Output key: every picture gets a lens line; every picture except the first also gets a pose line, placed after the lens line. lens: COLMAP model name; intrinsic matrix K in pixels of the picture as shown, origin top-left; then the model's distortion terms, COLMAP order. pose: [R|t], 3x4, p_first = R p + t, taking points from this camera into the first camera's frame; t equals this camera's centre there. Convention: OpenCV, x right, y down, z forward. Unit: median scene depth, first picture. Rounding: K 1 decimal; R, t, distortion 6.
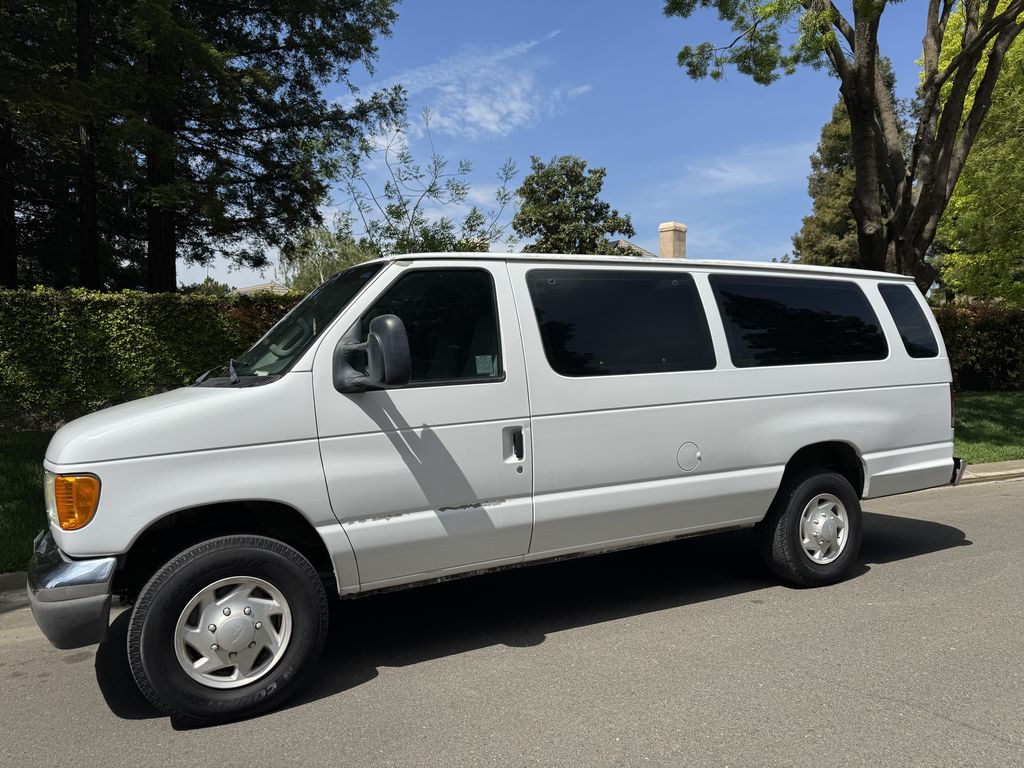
lens RADIAL K [[742.1, 0, 512.0], [0, 742.1, 384.0], [0, 0, 1]] dist [0.099236, -0.121080]
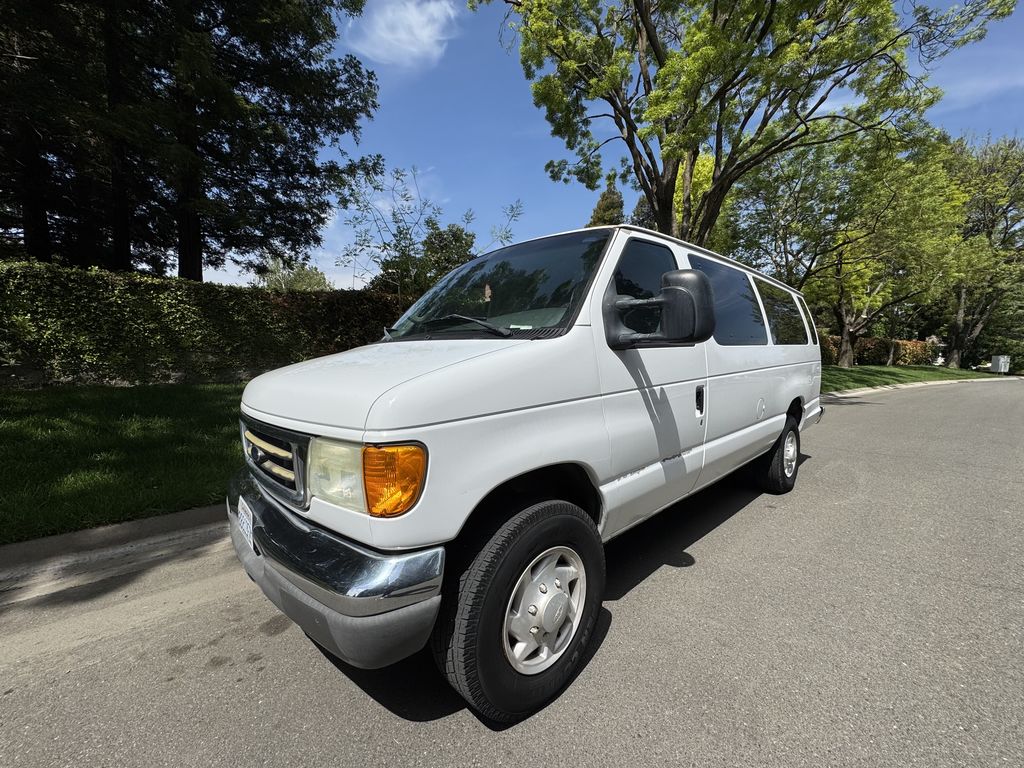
lens RADIAL K [[417.4, 0, 512.0], [0, 417.4, 384.0], [0, 0, 1]] dist [0.012698, 0.000114]
pose [[0.963907, 0.007902, 0.266123, -0.154021], [-0.021913, 0.998523, 0.049720, 0.009870], [-0.265337, -0.053757, 0.962656, 0.152966]]
